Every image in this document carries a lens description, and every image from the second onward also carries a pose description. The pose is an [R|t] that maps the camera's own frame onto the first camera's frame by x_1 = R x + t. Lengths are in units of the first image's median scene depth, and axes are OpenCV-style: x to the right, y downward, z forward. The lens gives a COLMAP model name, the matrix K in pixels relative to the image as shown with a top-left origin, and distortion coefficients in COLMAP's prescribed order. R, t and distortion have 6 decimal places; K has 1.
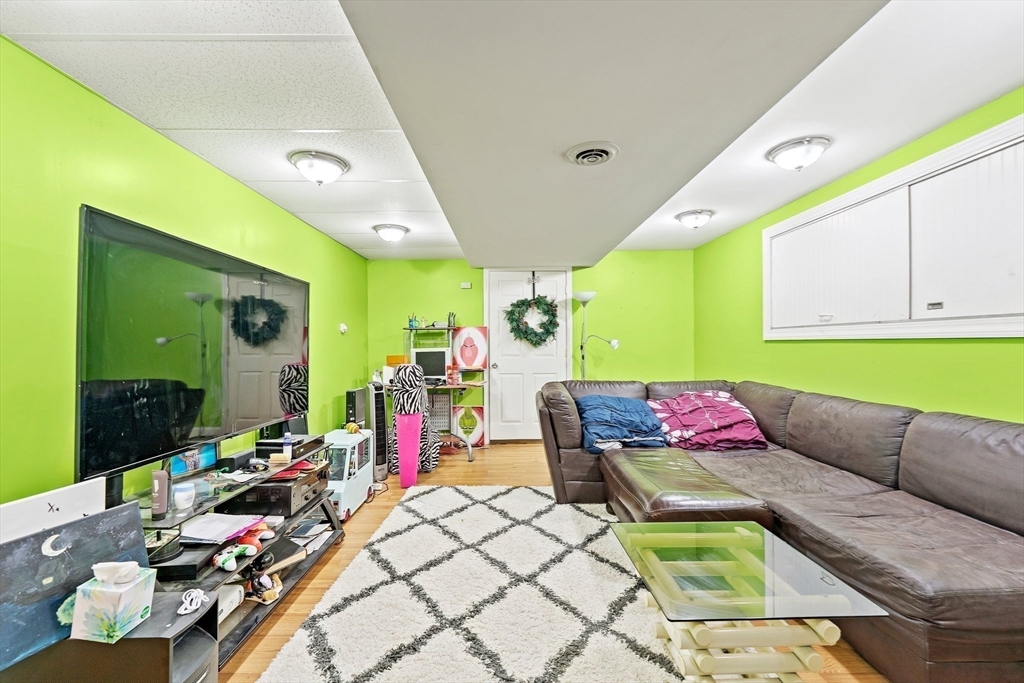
lens RADIAL K [[419.5, 0, 504.1], [0, 419.5, 342.3], [0, 0, 1]] dist [0.001262, -0.001152]
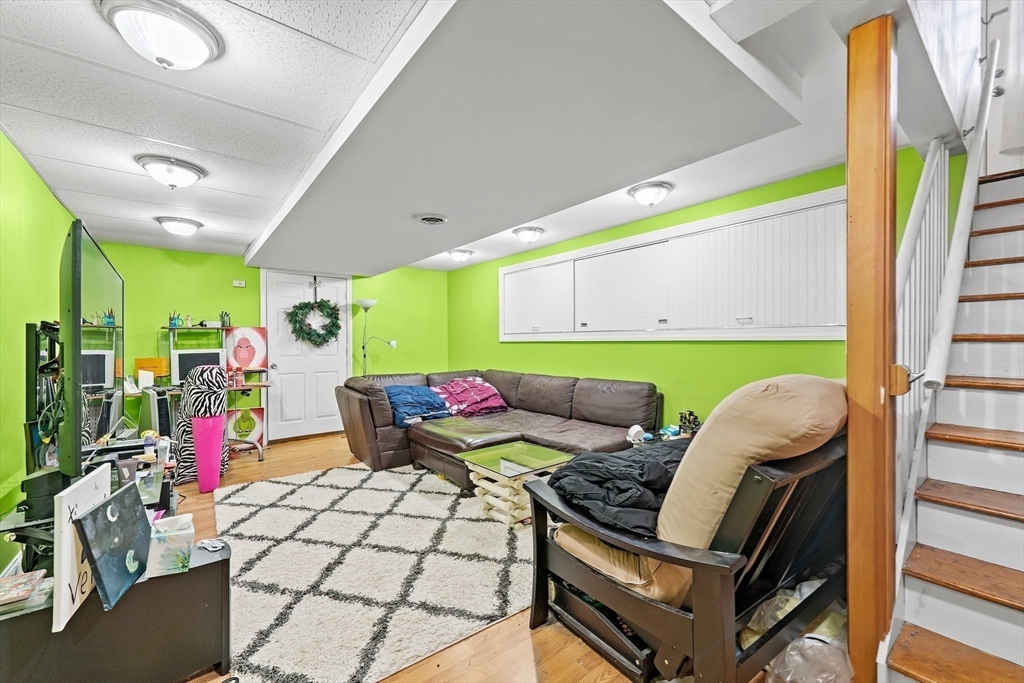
lens RADIAL K [[419.5, 0, 511.9], [0, 419.5, 343.7], [0, 0, 1]] dist [0.001262, -0.001152]
pose [[0.782838, -0.001510, 0.622224, -0.334714], [-0.000837, 0.999994, 0.003479, -0.003634], [-0.622226, -0.003244, 0.782831, -0.239820]]
